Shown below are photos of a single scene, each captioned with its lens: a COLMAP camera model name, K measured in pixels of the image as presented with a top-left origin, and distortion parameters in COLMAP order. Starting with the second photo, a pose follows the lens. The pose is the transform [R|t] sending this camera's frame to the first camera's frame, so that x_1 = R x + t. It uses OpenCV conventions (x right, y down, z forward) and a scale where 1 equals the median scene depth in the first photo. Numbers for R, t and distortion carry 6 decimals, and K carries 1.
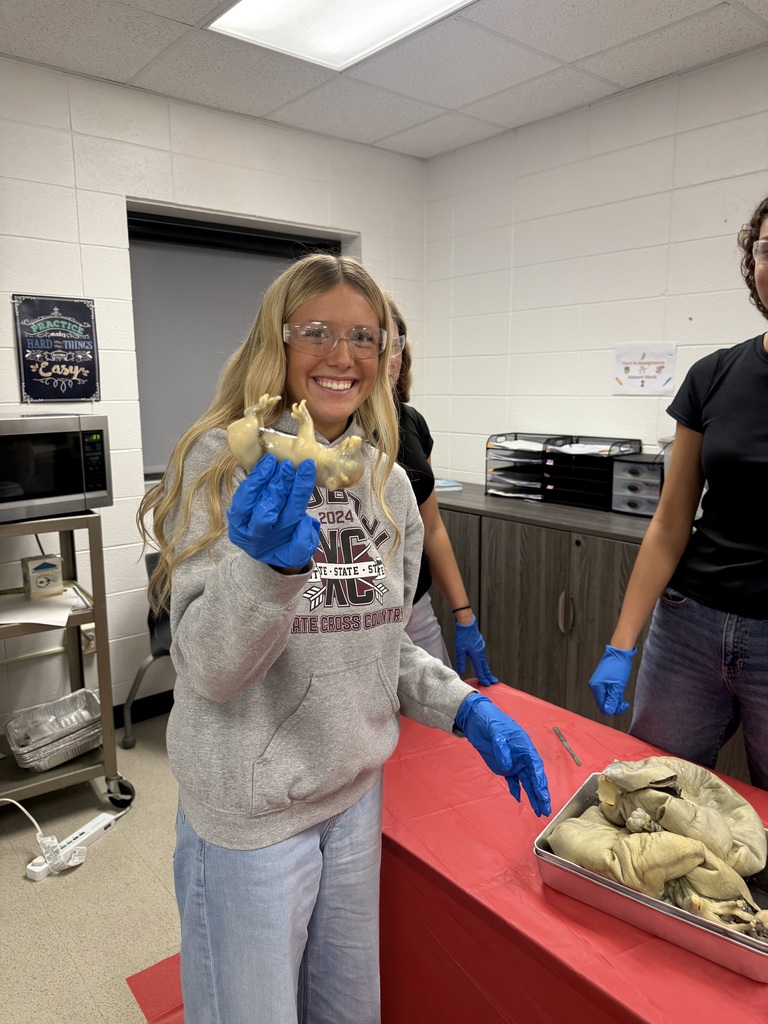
lens RADIAL K [[710.3, 0, 384.0], [0, 710.3, 512.0], [0, 0, 1]] dist [0.009543, -0.028111]
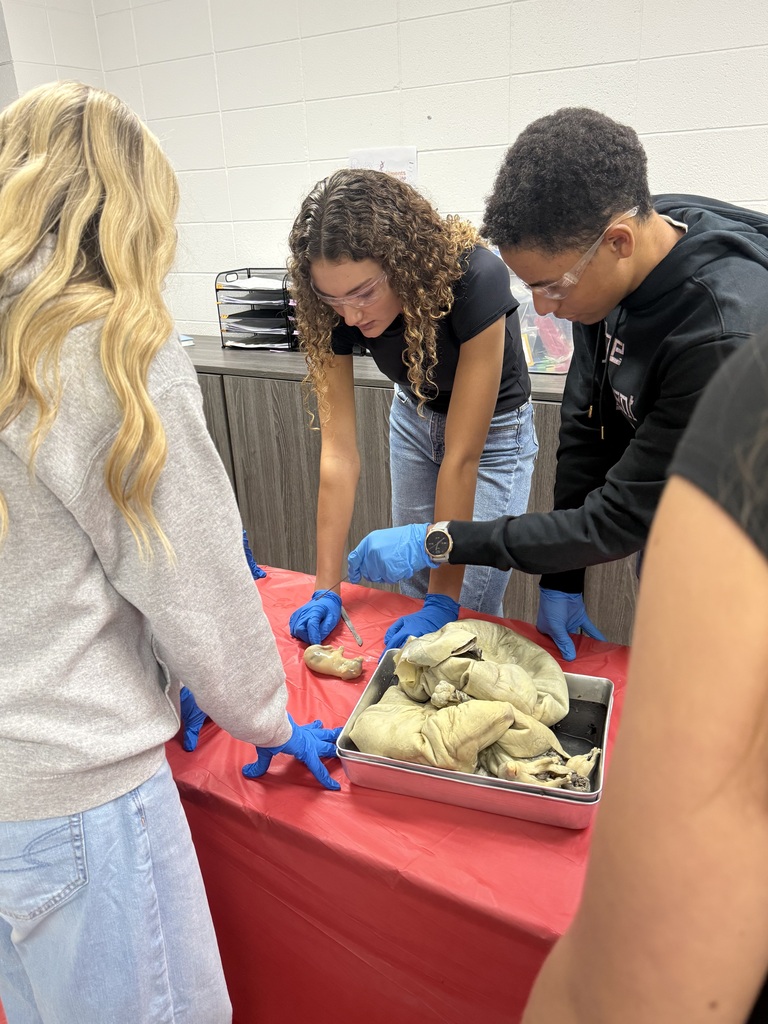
lens RADIAL K [[798.6, 0, 384.0], [0, 798.6, 512.0], [0, 0, 1]] dist [0.113683, 0.001337]
pose [[0.939522, -0.153465, 0.306181, 0.004829], [0.096734, 0.976495, 0.192612, -0.001500], [-0.328544, -0.151345, 0.932284, 0.091615]]
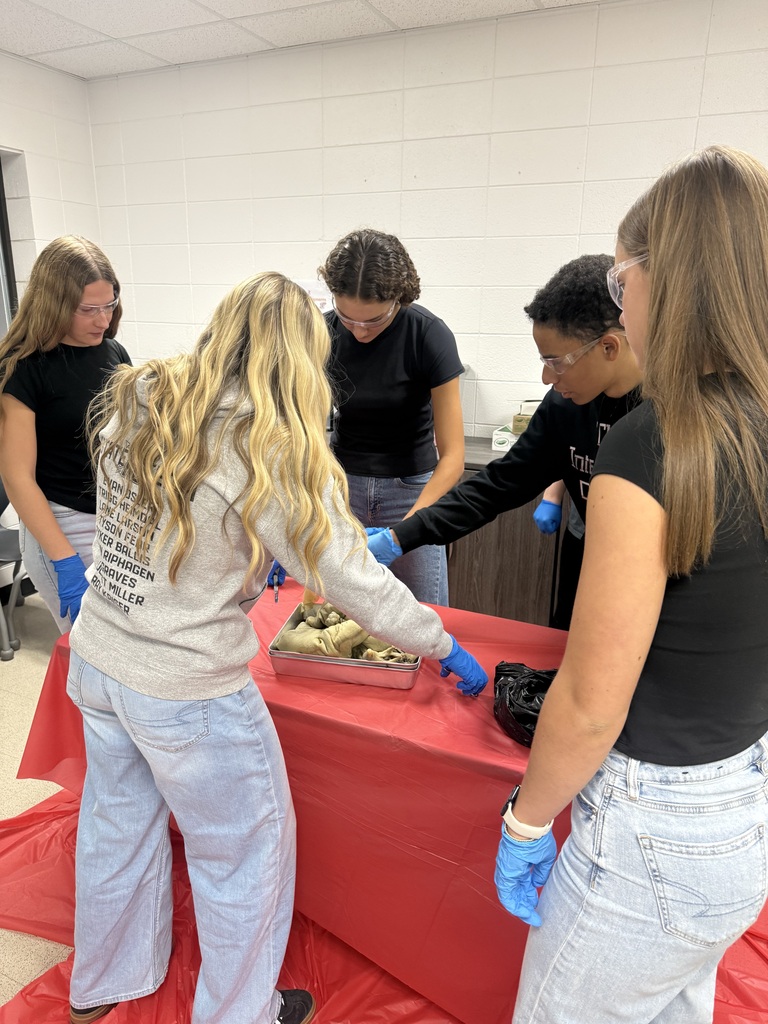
lens RADIAL K [[710.3, 0, 384.0], [0, 710.3, 512.0], [0, 0, 1]] dist [0.009543, -0.028111]
pose [[0.899660, -0.102282, 0.424440, -0.166238], [0.056576, 0.991286, 0.118961, 0.026470], [-0.432909, -0.083011, 0.897607, -0.393552]]
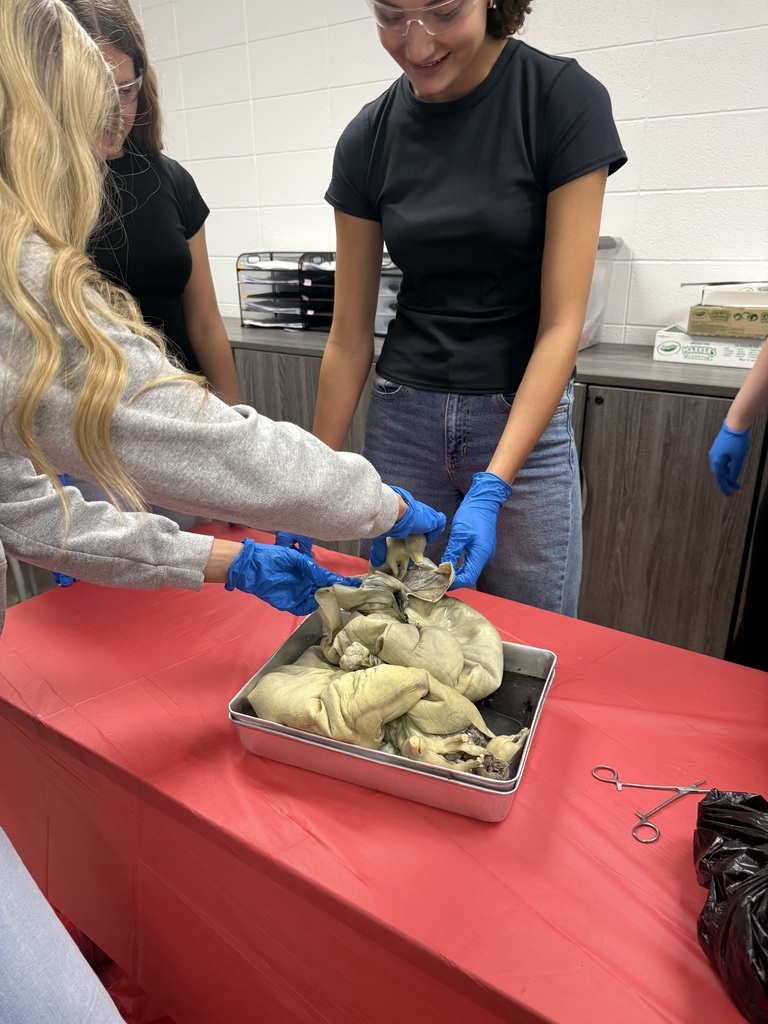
lens RADIAL K [[736.5, 0, 379.6], [0, 736.5, 495.7], [0, 0, 1]] dist [0.107314, -0.004432]
pose [[0.959908, -0.100764, 0.261579, 0.176878], [0.054770, 0.982591, 0.177523, 0.103752], [-0.274913, -0.156079, 0.948716, 0.216249]]
